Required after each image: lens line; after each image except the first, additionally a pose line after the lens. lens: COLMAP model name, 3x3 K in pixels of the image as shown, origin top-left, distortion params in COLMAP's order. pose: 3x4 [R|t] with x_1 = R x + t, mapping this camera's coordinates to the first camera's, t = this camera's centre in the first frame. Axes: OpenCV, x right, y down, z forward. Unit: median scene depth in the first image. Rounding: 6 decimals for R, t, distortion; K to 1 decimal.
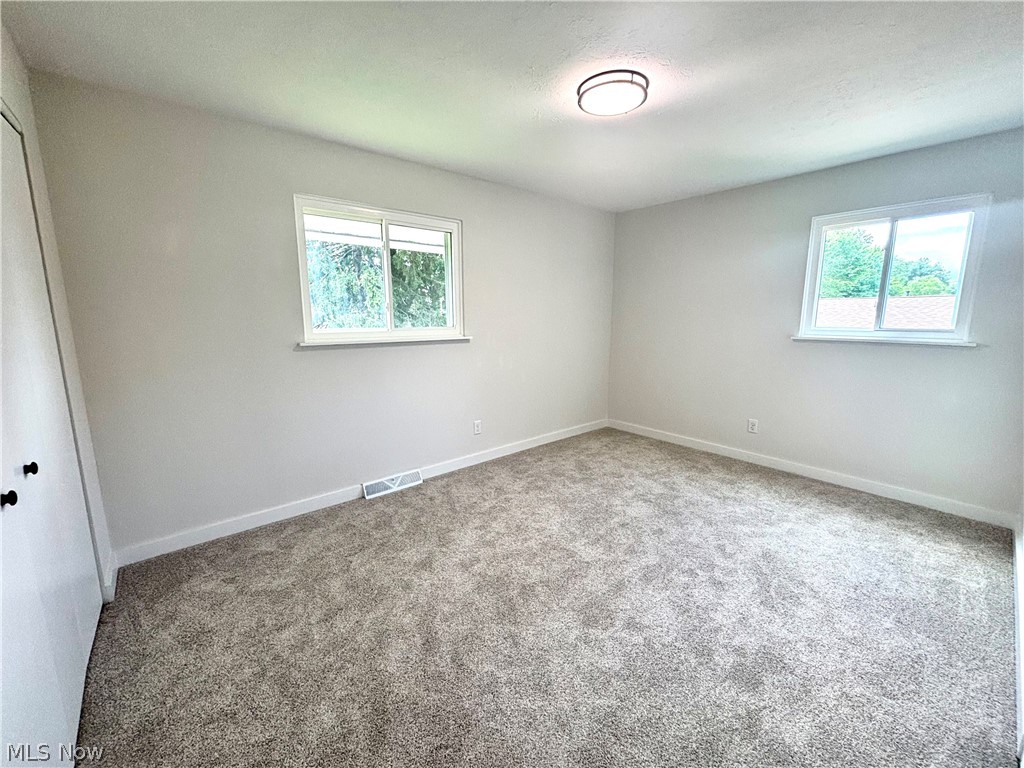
lens RADIAL K [[417.3, 0, 512.0], [0, 417.3, 384.0], [0, 0, 1]] dist [0.003144, 0.000335]
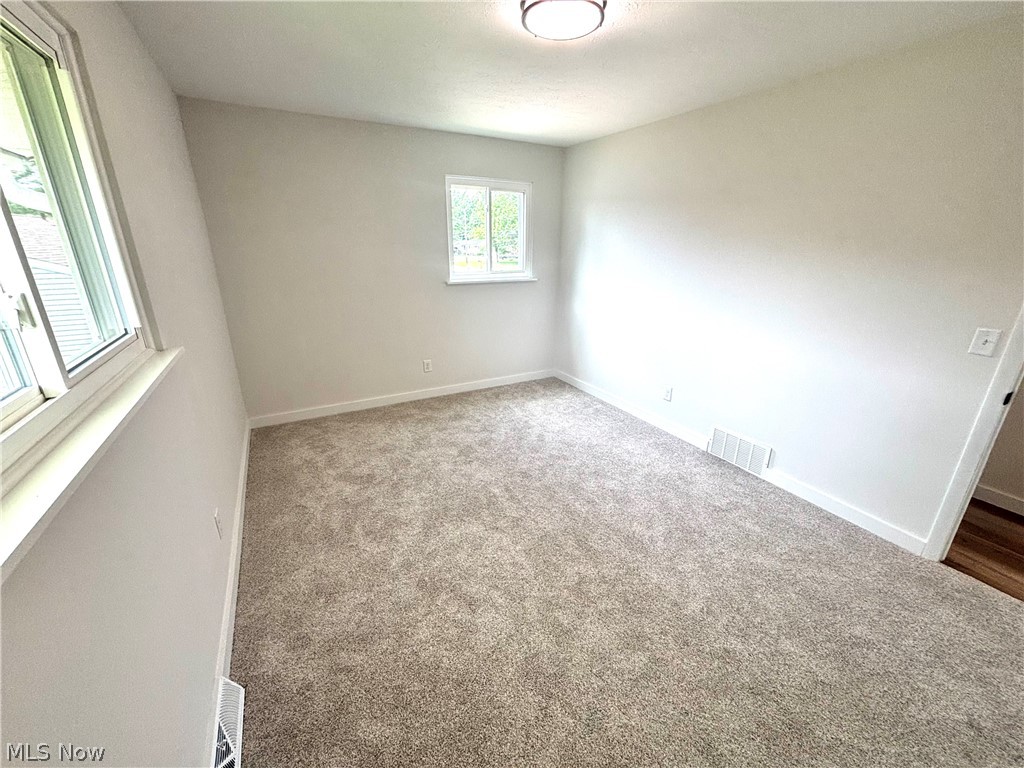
lens RADIAL K [[417.3, 0, 512.0], [0, 417.3, 384.0], [0, 0, 1]] dist [0.003144, 0.000335]
pose [[0.174022, -0.317348, 0.932205, -0.479972], [0.153422, 0.943827, 0.292664, -0.158771], [-0.972717, 0.092091, 0.212935, 0.612696]]
